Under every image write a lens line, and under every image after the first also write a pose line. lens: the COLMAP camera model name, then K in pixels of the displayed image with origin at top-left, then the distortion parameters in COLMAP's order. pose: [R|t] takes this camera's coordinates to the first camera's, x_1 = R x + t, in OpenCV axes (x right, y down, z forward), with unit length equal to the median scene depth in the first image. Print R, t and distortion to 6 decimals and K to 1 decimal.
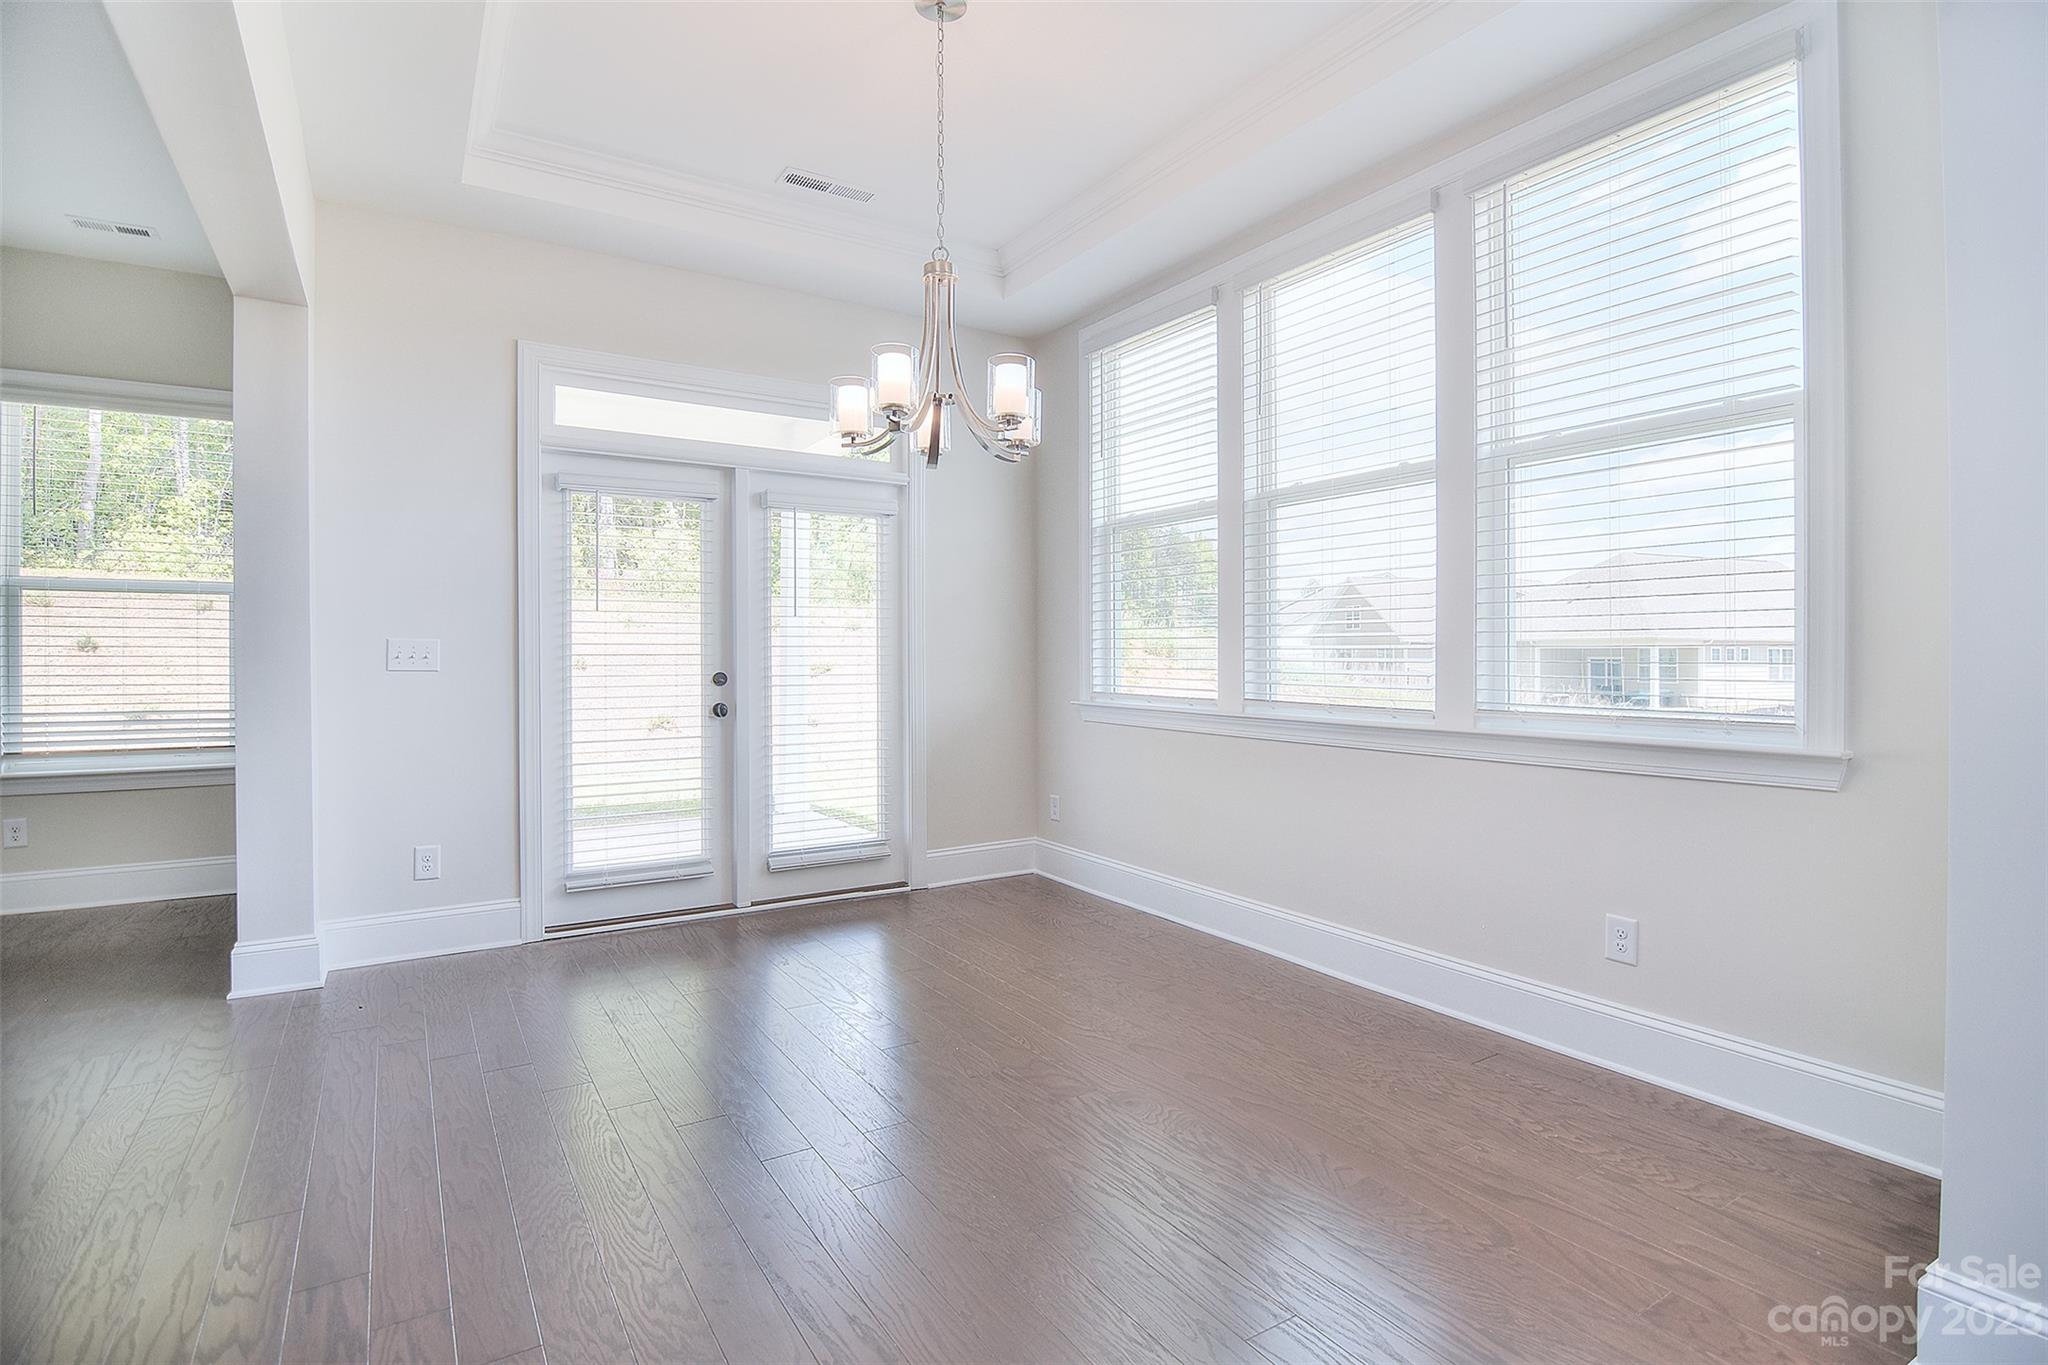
lens RADIAL K [[987.9, 0, 1014.9], [0, 987.9, 651.2], [0, 0, 1]] dist [-0.002245, -0.000059]
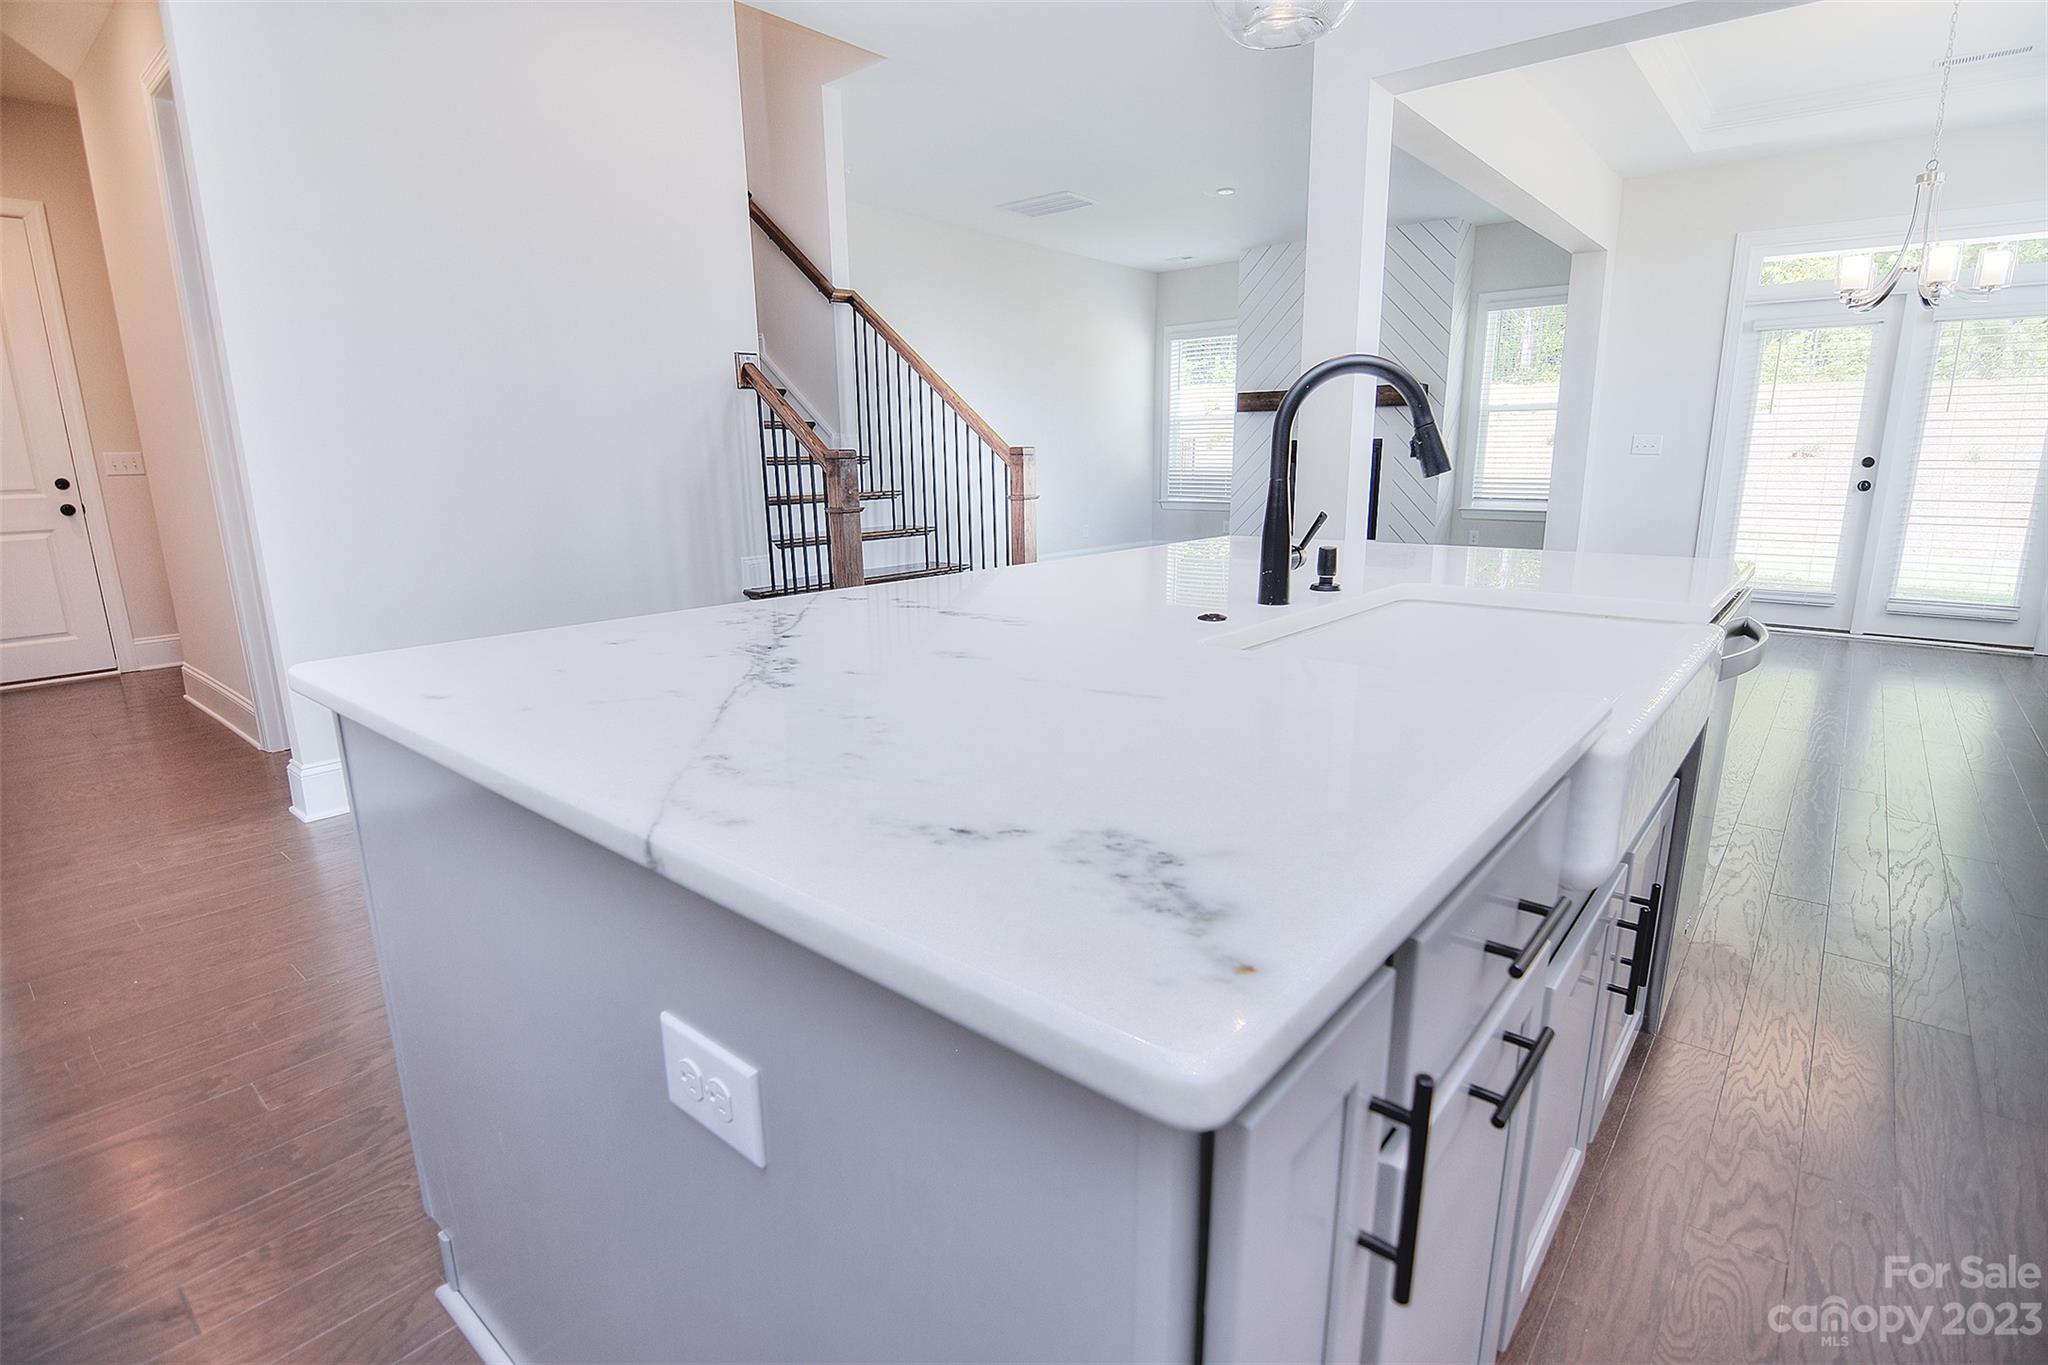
lens RADIAL K [[989.9, 0, 1028.4], [0, 989.9, 686.9], [0, 0, 1]] dist [-0.028221, -0.000639]
pose [[0.309277, 0.212148, -0.927006, 0.623086], [0.017300, 0.973382, 0.228533, 0.005749], [0.950814, -0.086717, 0.297375, -0.487821]]
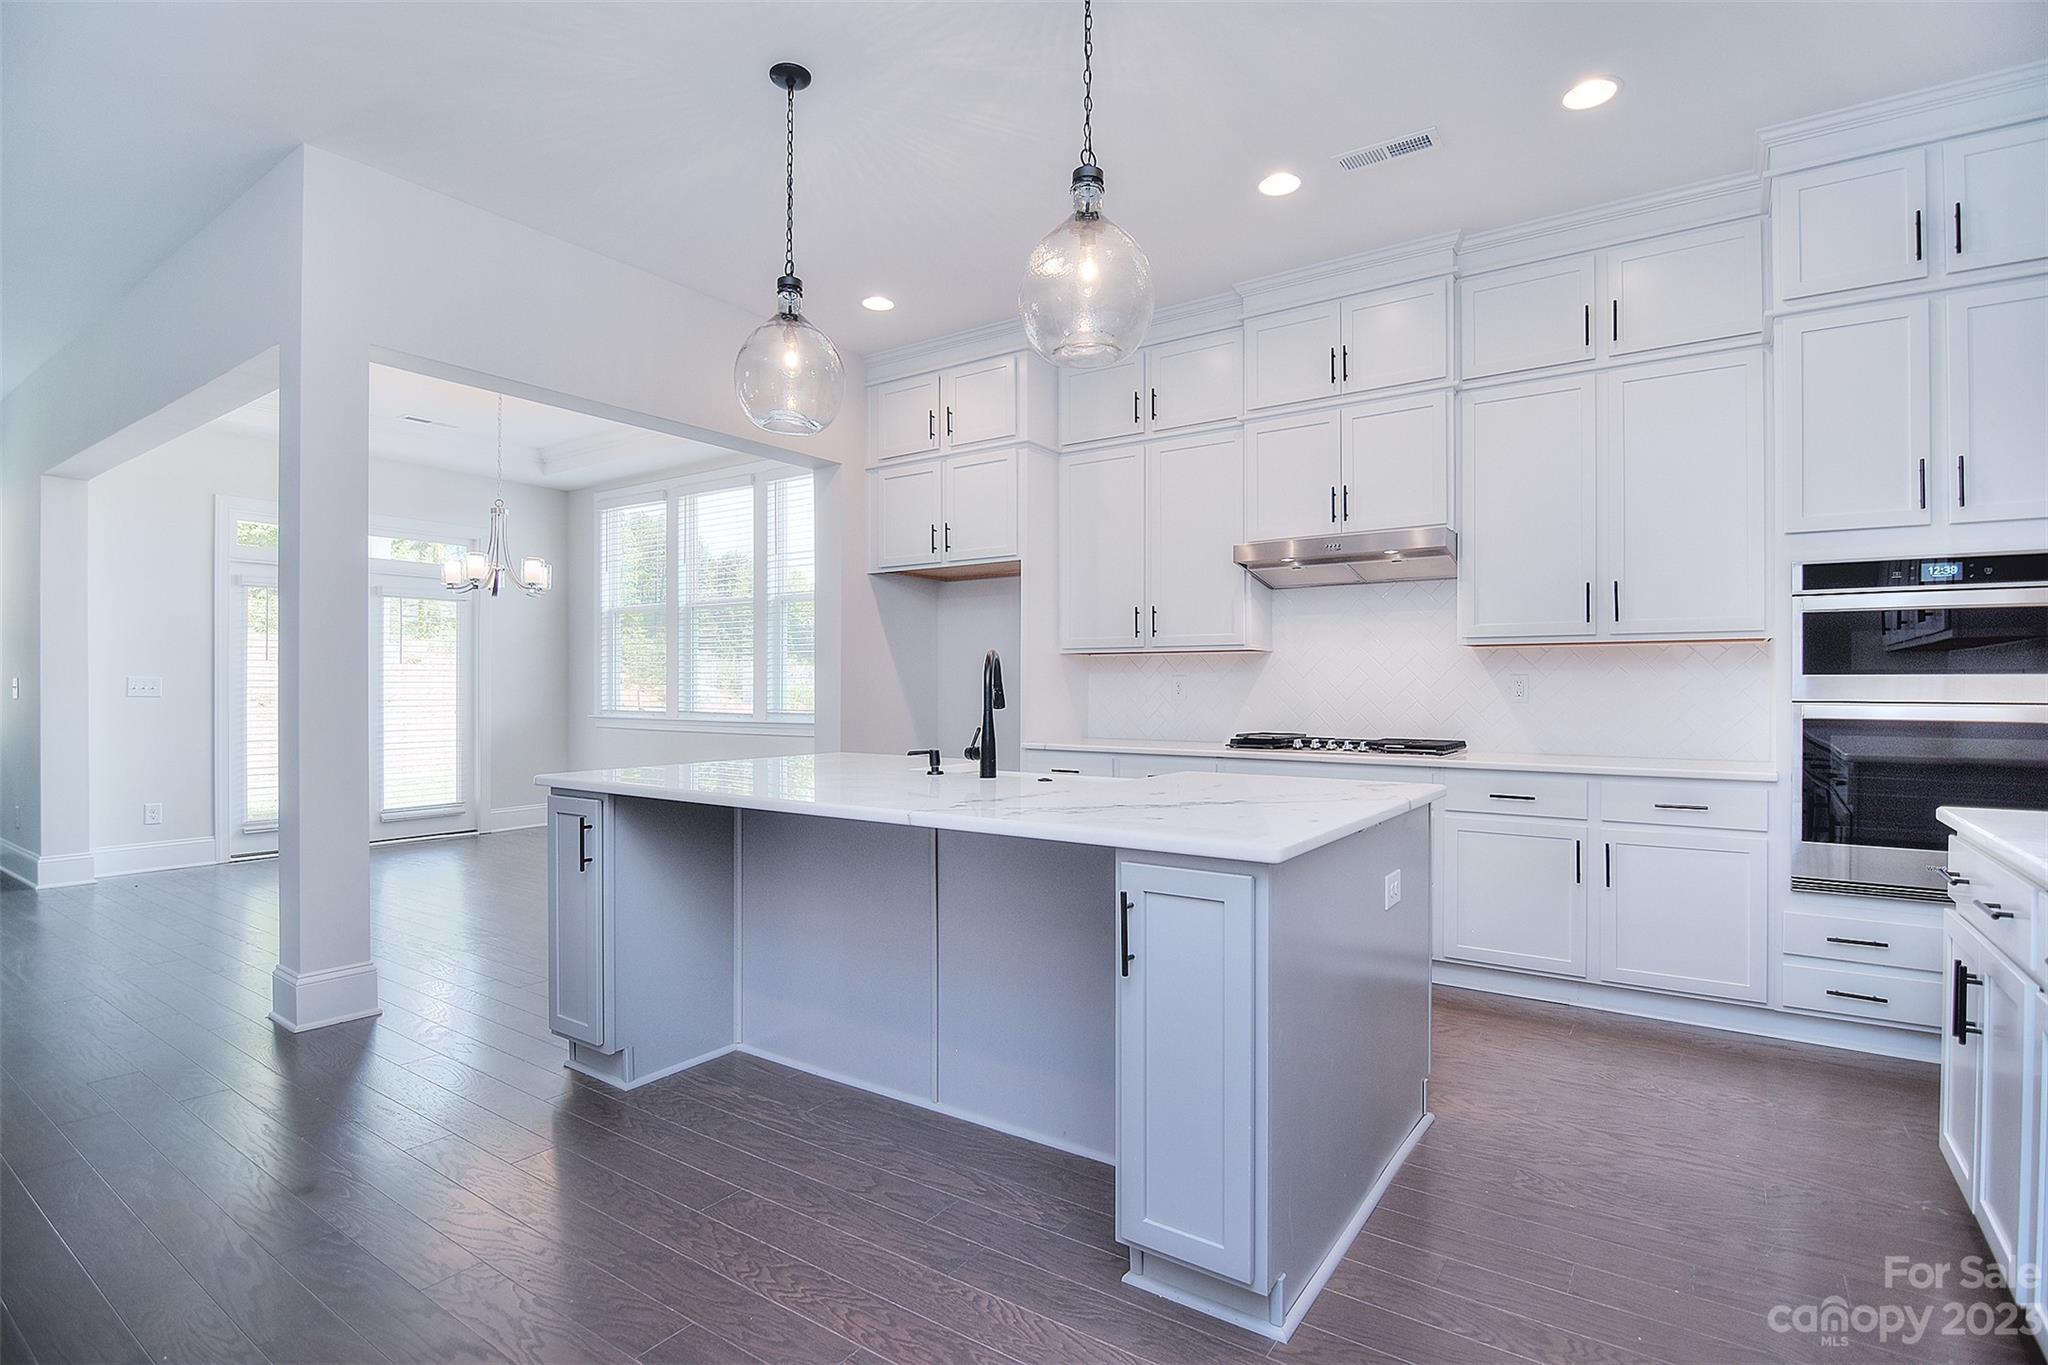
lens RADIAL K [[989.9, 0, 1018.9], [0, 989.9, 682.9], [0, 0, 1]] dist [-0.028221, -0.000639]
pose [[0.919770, 0.004679, 0.392430, 0.082096], [-0.003352, 0.999986, -0.004066, -0.000411], [-0.392444, 0.002425, 0.919773, -0.897330]]
